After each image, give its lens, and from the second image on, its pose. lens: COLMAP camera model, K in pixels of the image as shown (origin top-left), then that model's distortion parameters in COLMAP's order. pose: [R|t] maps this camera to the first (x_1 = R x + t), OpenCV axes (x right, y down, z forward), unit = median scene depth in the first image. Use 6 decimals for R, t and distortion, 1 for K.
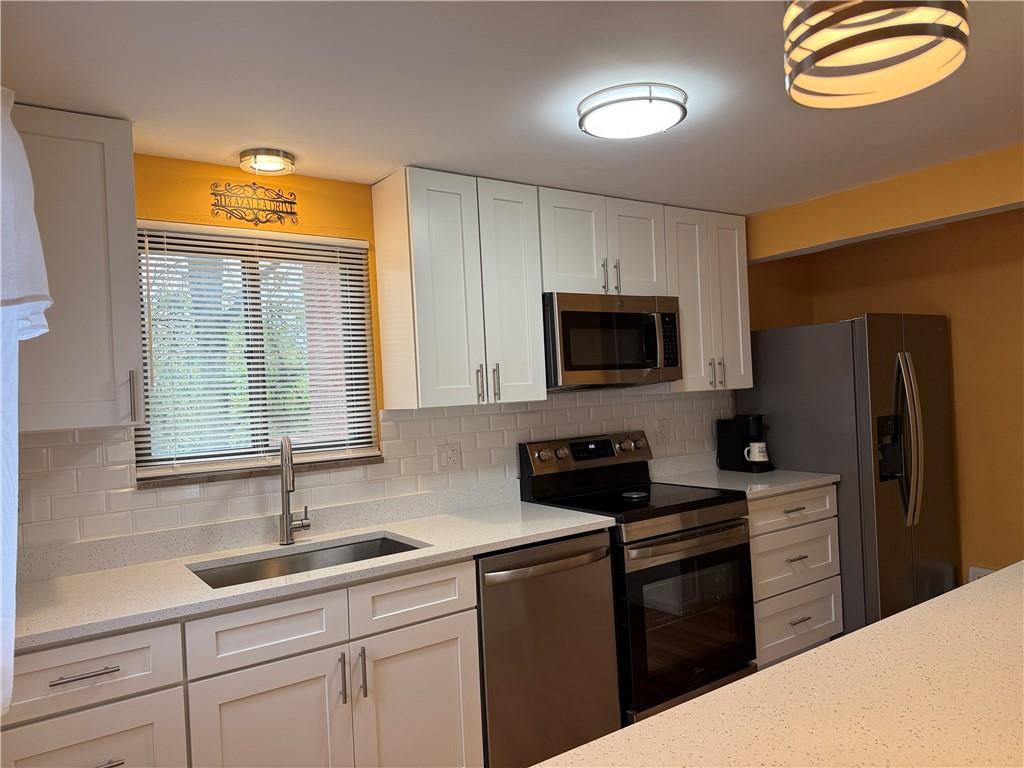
lens RADIAL K [[734.5, 0, 514.3], [0, 734.5, 384.0], [0, 0, 1]] dist [0.060422, -0.046029]
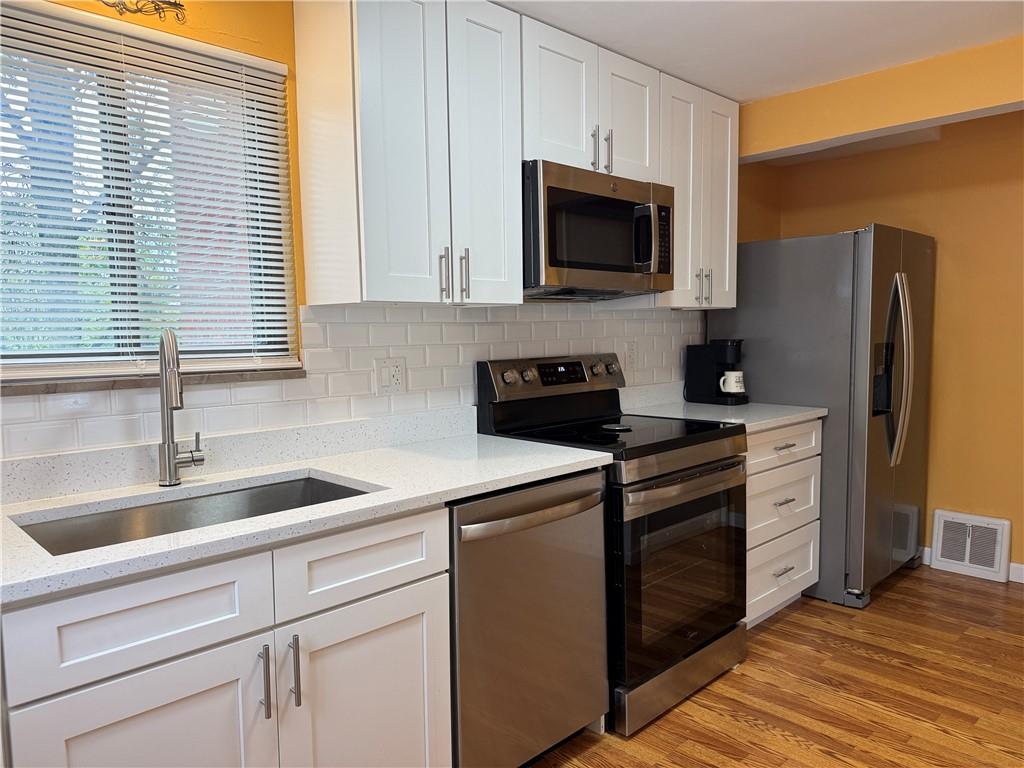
lens RADIAL K [[734.5, 0, 511.9], [0, 734.5, 387.1], [0, 0, 1]] dist [0.060422, -0.046029]
pose [[0.987344, 0.023615, 0.156823, -0.089136], [-0.036511, 0.996137, 0.079867, 0.049343], [-0.154331, -0.084582, 0.984392, 0.235940]]
